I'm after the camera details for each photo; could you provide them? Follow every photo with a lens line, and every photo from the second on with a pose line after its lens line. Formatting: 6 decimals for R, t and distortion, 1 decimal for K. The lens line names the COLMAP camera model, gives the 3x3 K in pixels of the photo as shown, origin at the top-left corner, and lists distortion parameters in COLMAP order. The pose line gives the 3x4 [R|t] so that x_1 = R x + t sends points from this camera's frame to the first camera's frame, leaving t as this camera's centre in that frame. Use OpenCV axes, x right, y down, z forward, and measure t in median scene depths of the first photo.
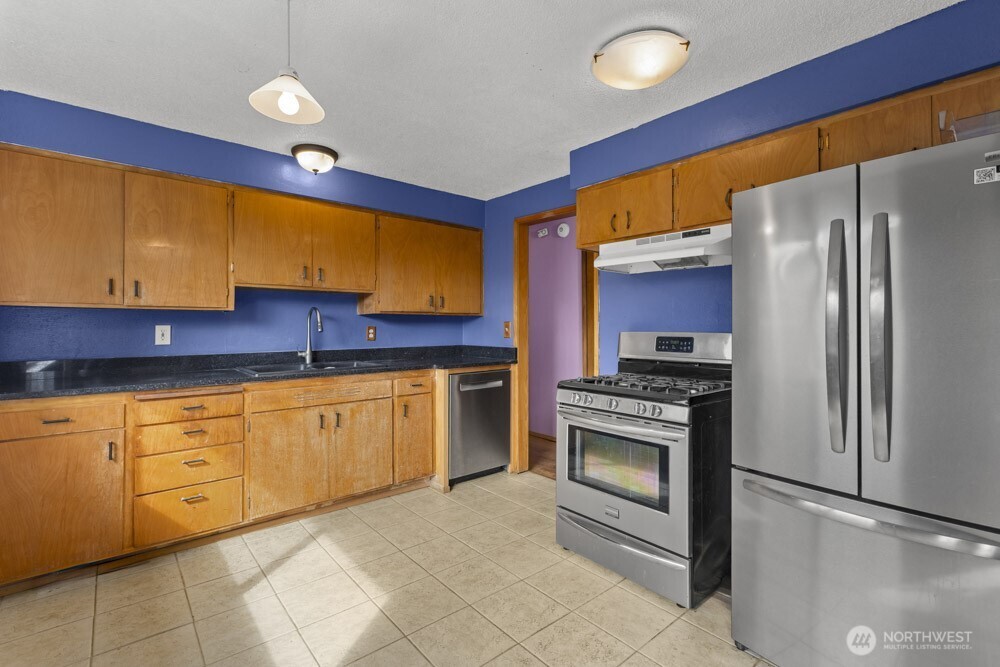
lens RADIAL K [[446.6, 0, 503.5], [0, 446.6, 324.9], [0, 0, 1]] dist [0.001943, -0.001398]
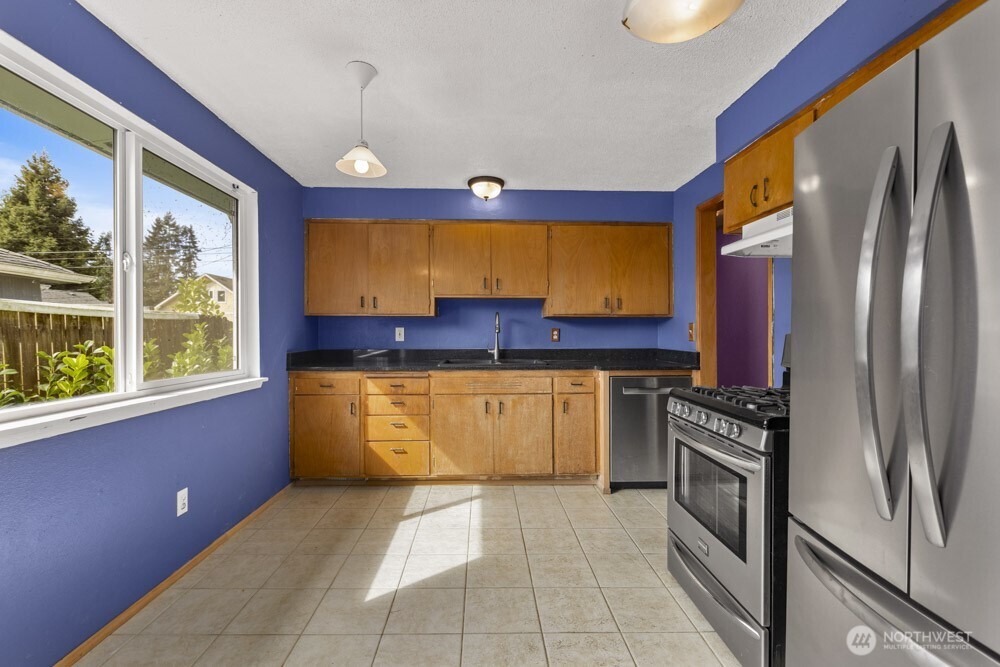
lens RADIAL K [[446.6, 0, 500.9], [0, 446.6, 335.8], [0, 0, 1]] dist [0.001943, -0.001398]
pose [[0.784330, 0.006893, -0.620305, 0.387565], [0.001532, 0.999914, 0.013048, 0.009332], [0.620341, -0.011184, 0.784252, 0.092118]]
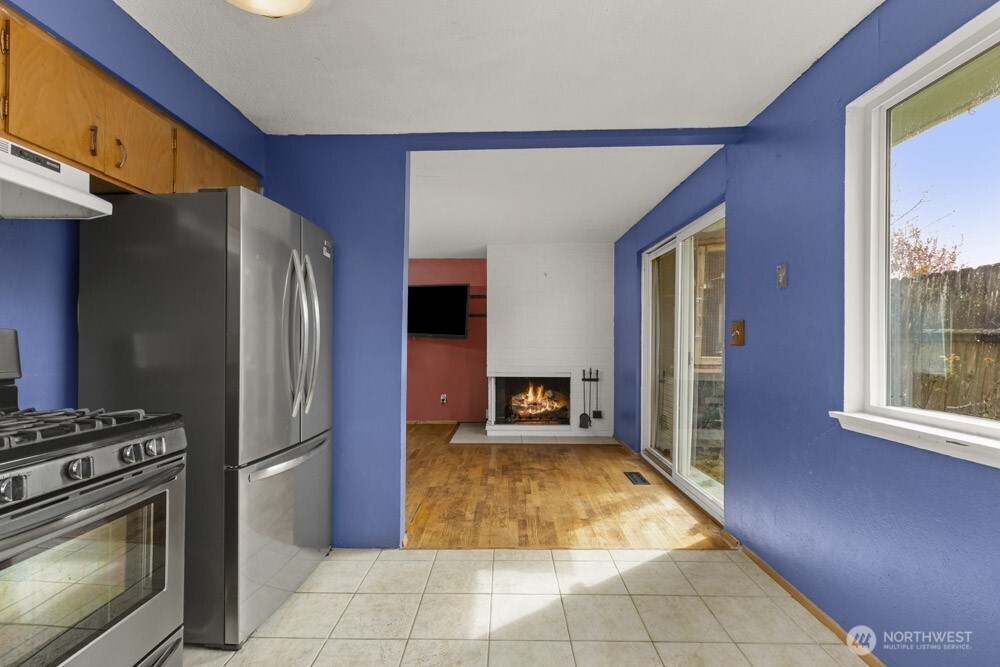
lens RADIAL K [[446.6, 0, 500.0], [0, 446.6, 338.1], [0, 0, 1]] dist [0.001943, -0.001398]
pose [[-0.740196, -0.003561, 0.672382, -0.363594], [-0.015656, 0.999806, -0.011939, 0.024935], [-0.672209, -0.019364, -0.740108, 0.879642]]
